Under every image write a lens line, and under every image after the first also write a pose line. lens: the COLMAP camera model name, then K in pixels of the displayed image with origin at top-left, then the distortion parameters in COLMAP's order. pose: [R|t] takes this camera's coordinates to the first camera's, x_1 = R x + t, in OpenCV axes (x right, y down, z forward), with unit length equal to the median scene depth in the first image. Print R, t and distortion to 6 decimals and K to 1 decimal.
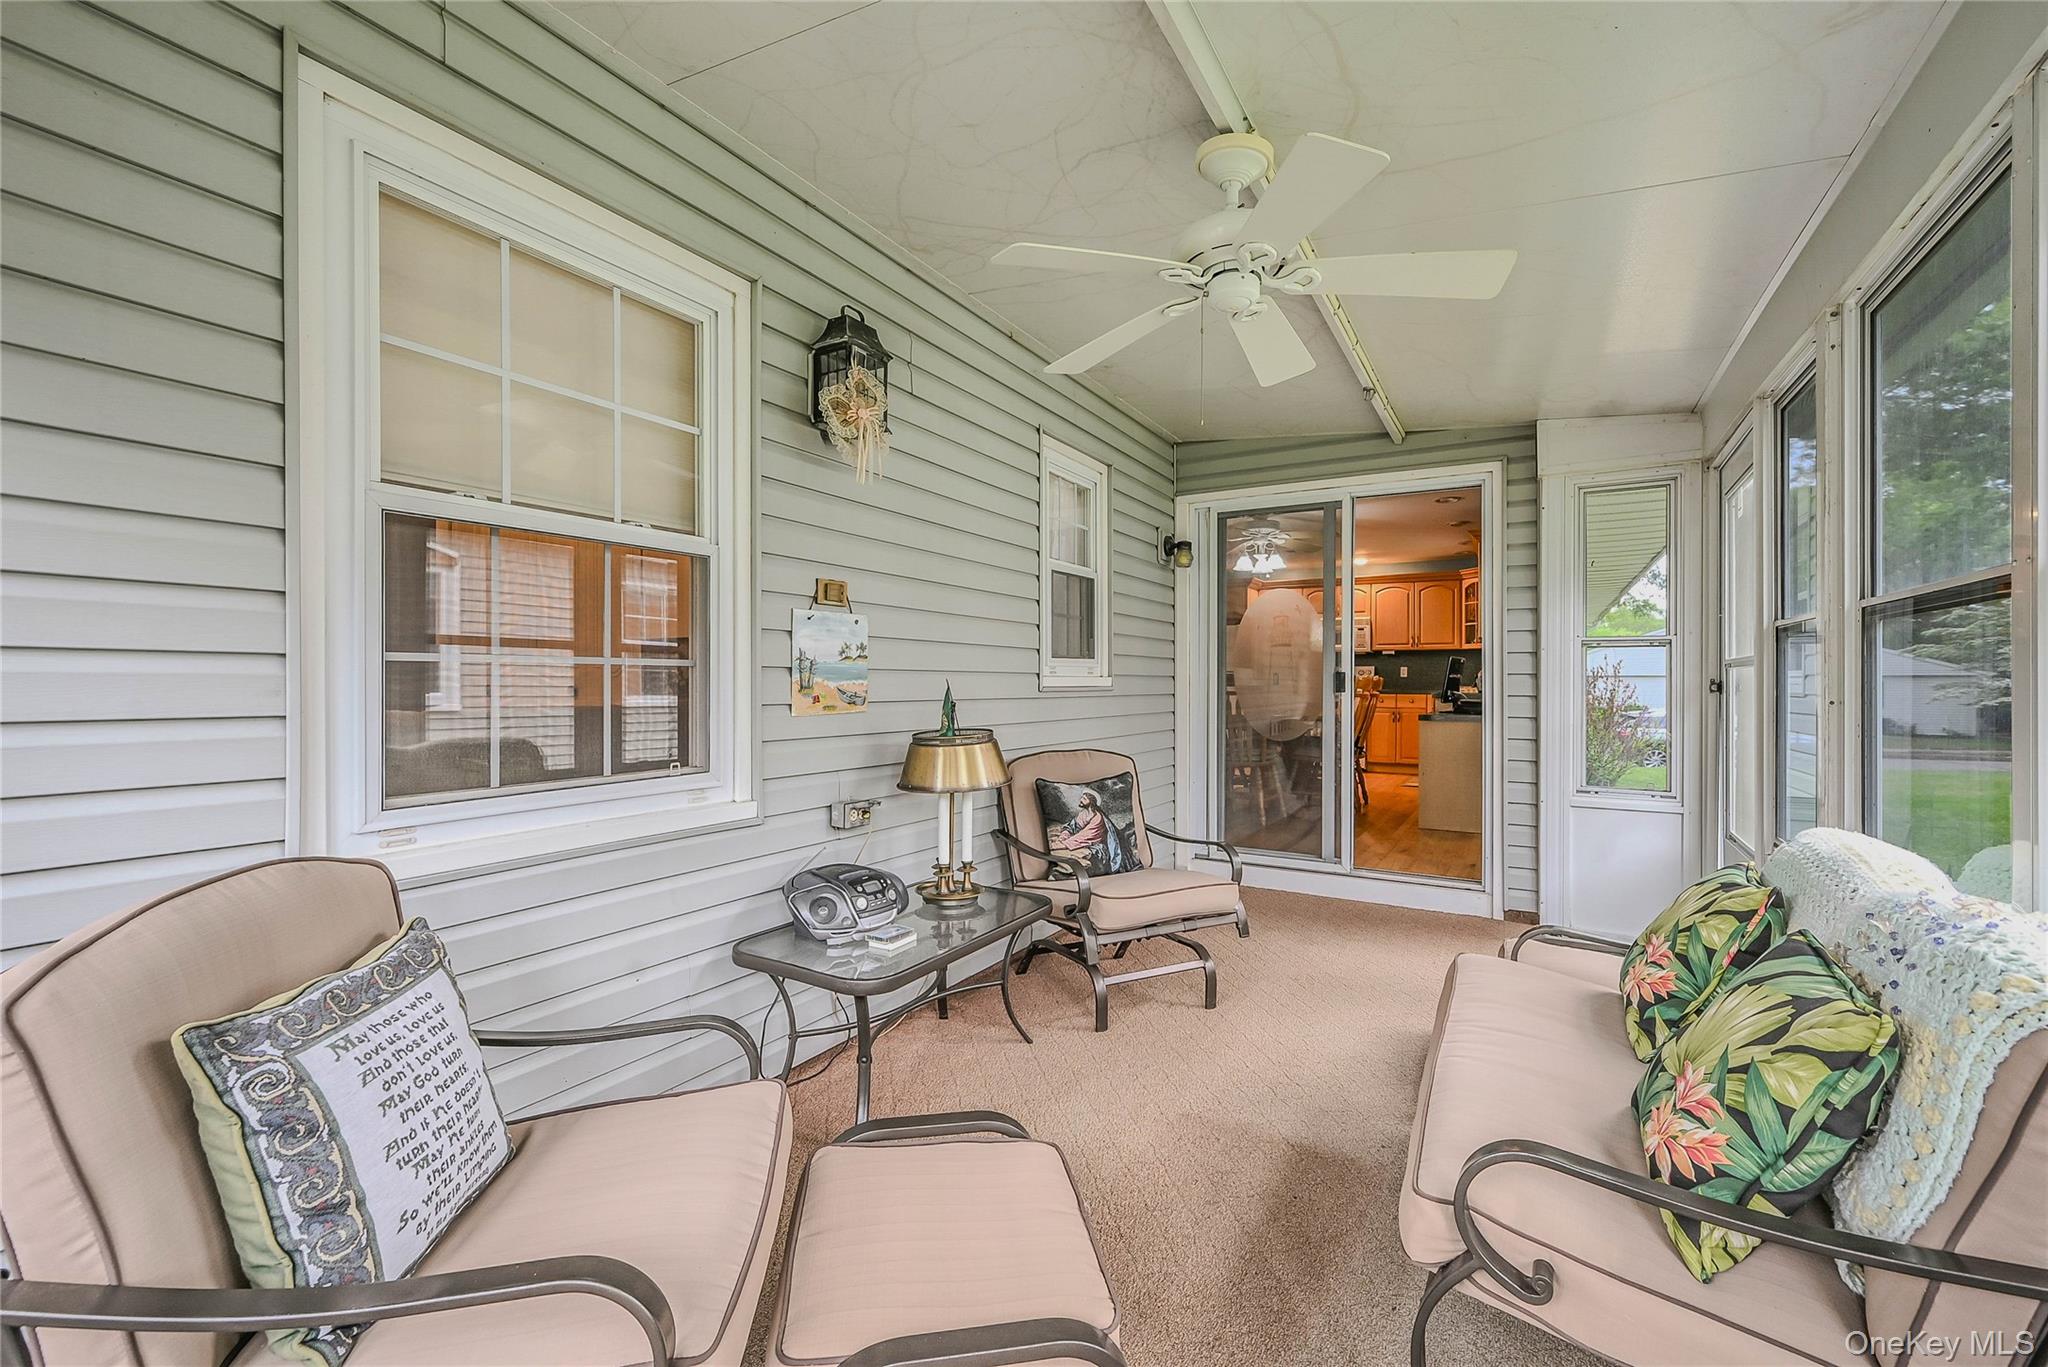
lens RADIAL K [[851.2, 0, 1008.3], [0, 851.2, 659.7], [0, 0, 1]] dist [0.004517, 0.000409]
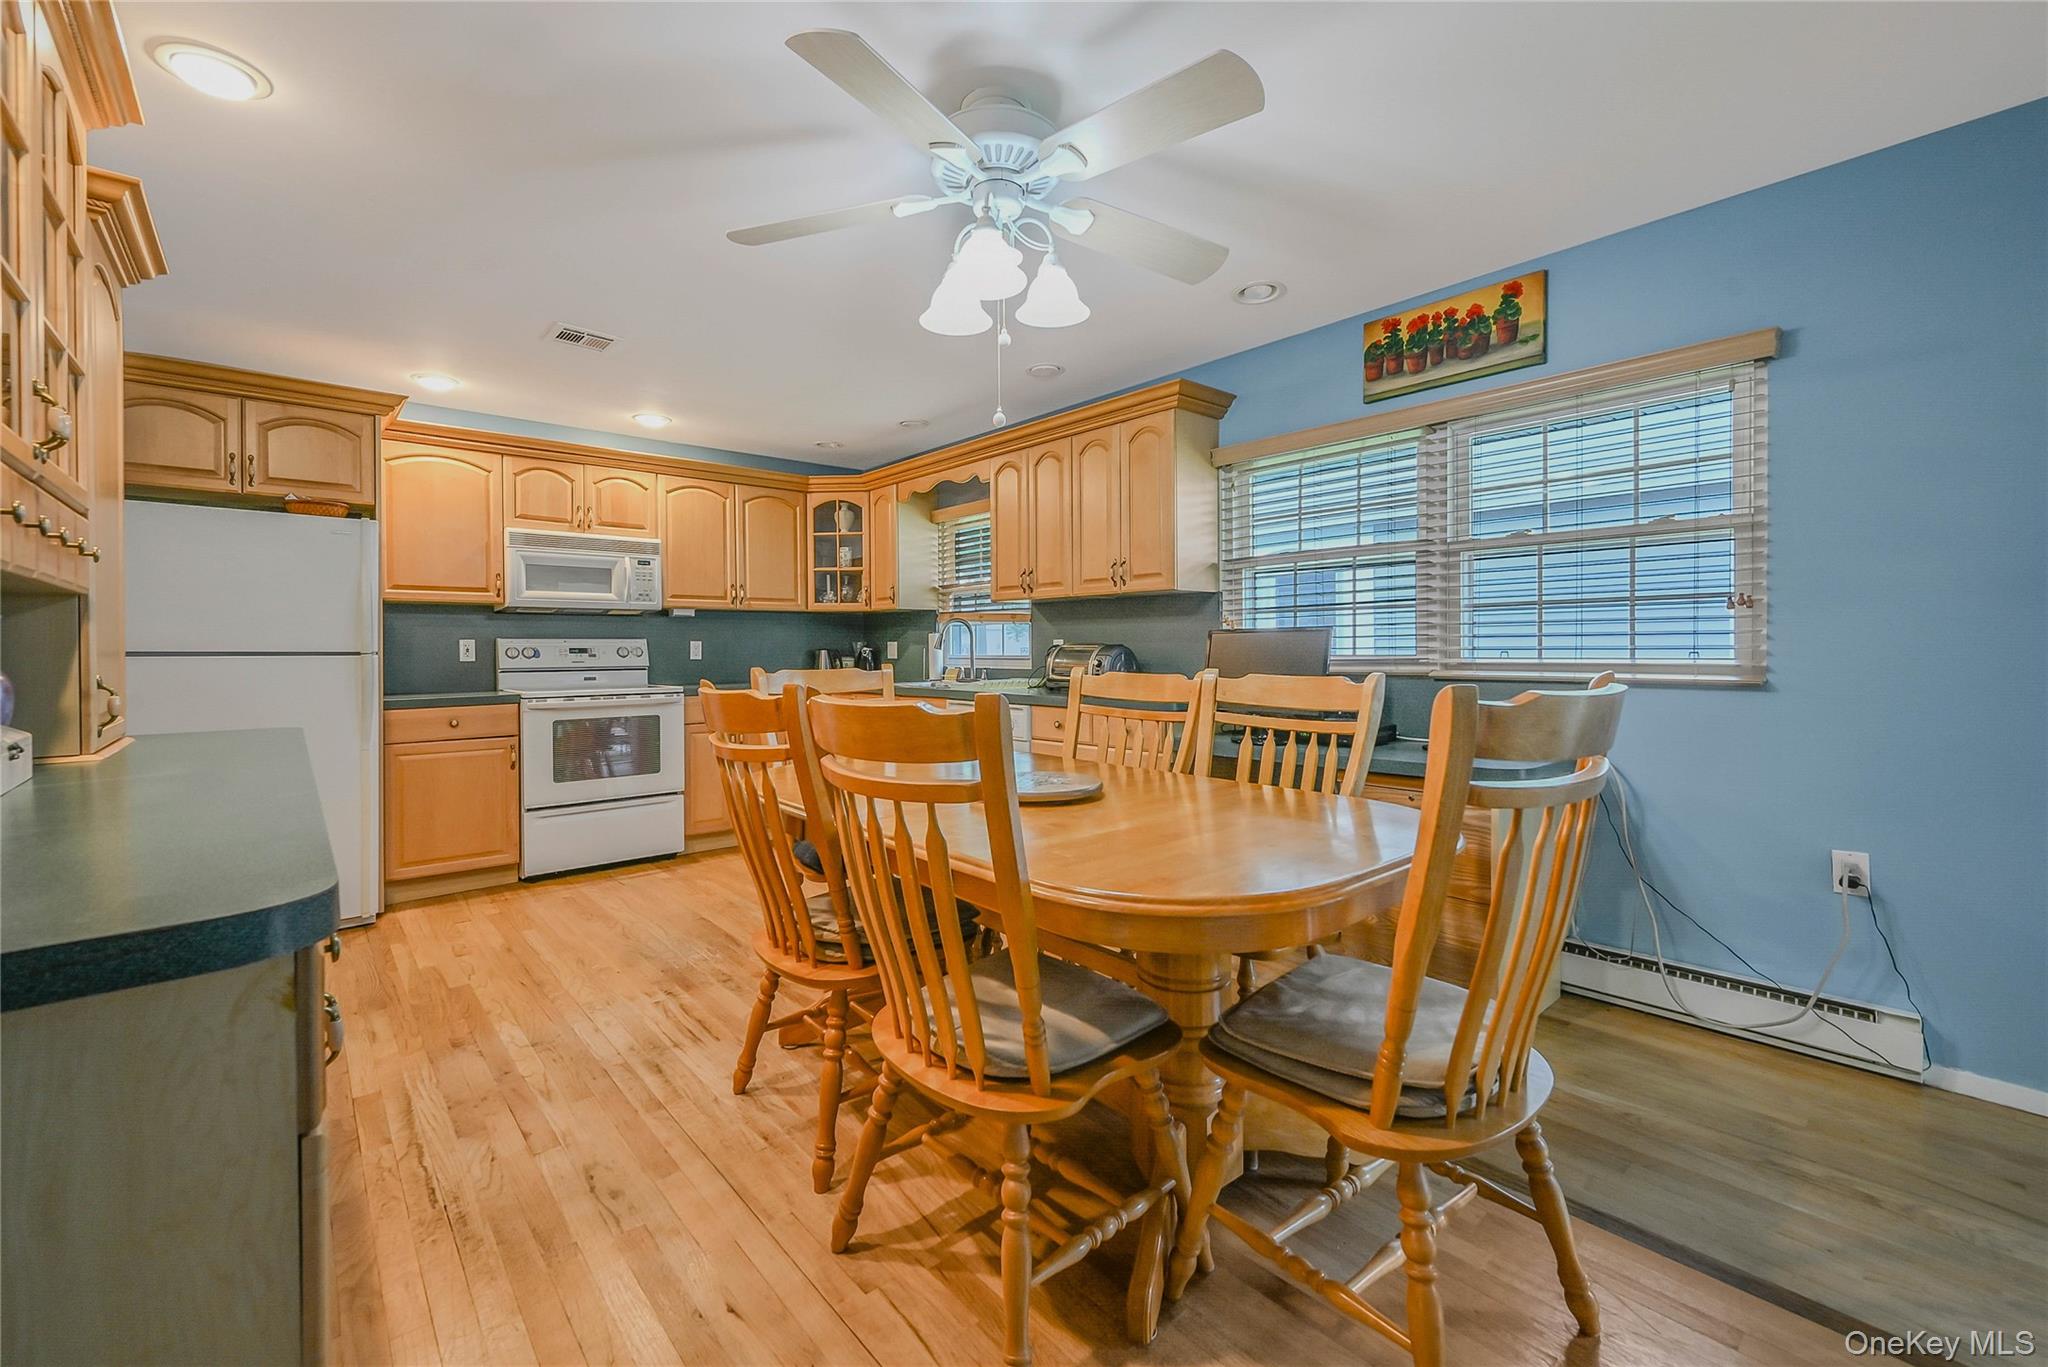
lens RADIAL K [[840.4, 0, 1010.7], [0, 840.4, 661.6], [0, 0, 1]] dist [0.001746, 0.000105]
pose [[0.301008, -0.020051, 0.953411, 0.026256], [-0.009687, 0.999663, 0.024082, 0.006944], [-0.953572, -0.016484, 0.300712, 0.675348]]
